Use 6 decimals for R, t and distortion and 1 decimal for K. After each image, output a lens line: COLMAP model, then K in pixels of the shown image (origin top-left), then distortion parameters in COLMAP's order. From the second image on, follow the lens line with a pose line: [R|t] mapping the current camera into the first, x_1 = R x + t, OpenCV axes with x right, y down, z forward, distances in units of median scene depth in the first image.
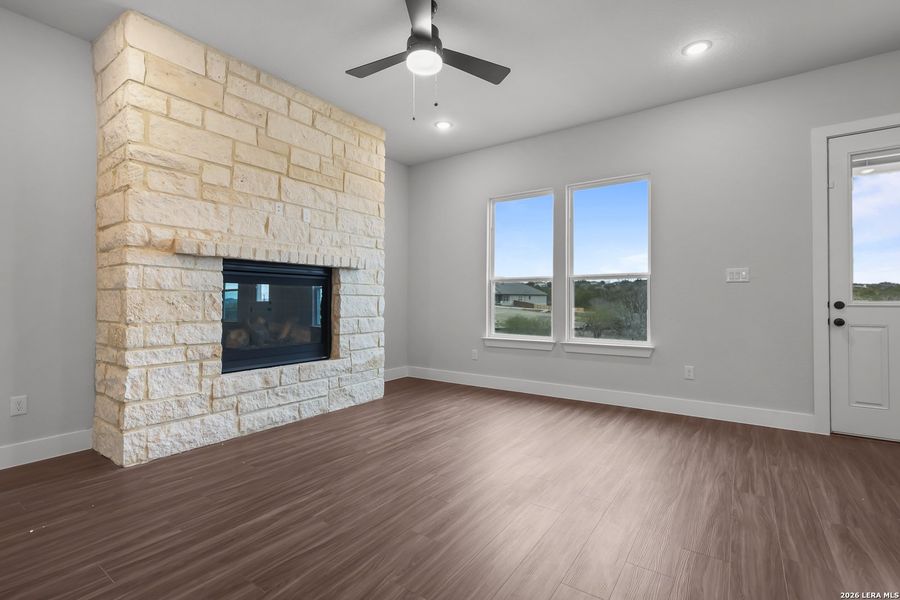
lens RADIAL K [[414.4, 0, 450.3], [0, 414.4, 297.1], [0, 0, 1]] dist [-0.001839, 0.000224]
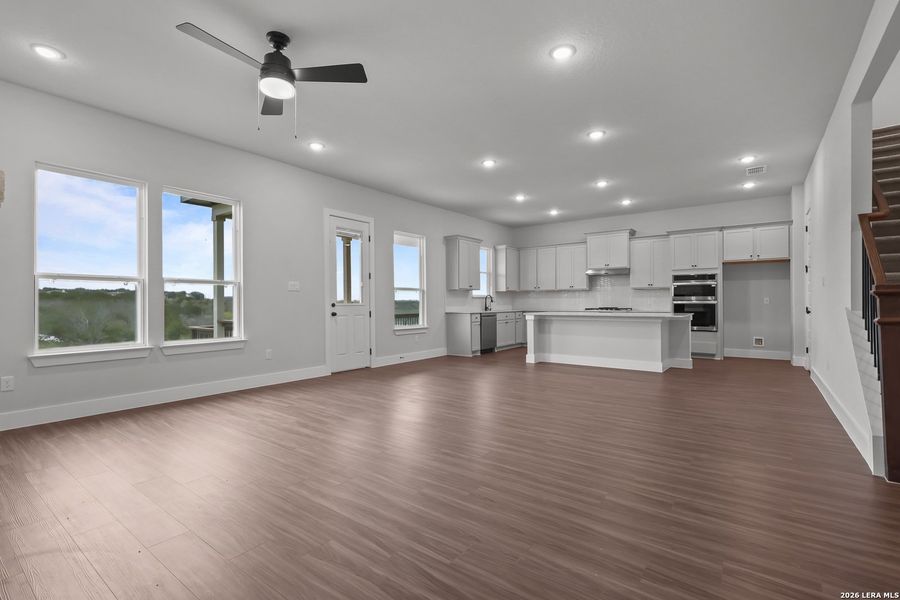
lens RADIAL K [[414.4, 0, 450.3], [0, 414.4, 297.1], [0, 0, 1]] dist [-0.001839, 0.000224]
pose [[0.029979, 0.014345, 0.999448, -0.920232], [-0.004268, 0.999890, -0.014223, 0.007074], [-0.999541, -0.003839, 0.030037, 0.396905]]
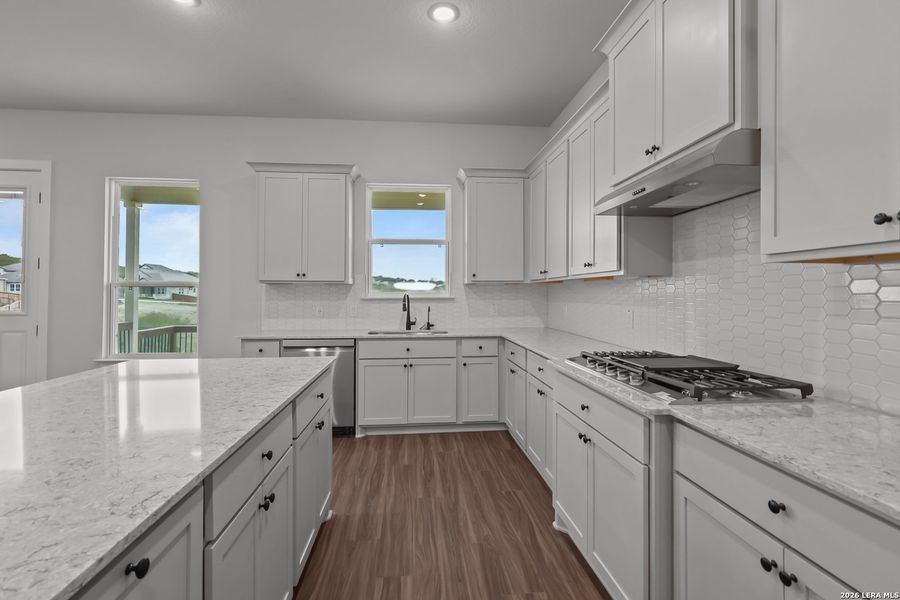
lens RADIAL K [[414.4, 0, 450.3], [0, 414.4, 297.1], [0, 0, 1]] dist [-0.001839, 0.000224]
pose [[0.758749, -0.003891, 0.651372, 1.206028], [-0.007812, 0.999856, 0.015072, -0.057825], [-0.651336, -0.016525, 0.758609, -0.757684]]
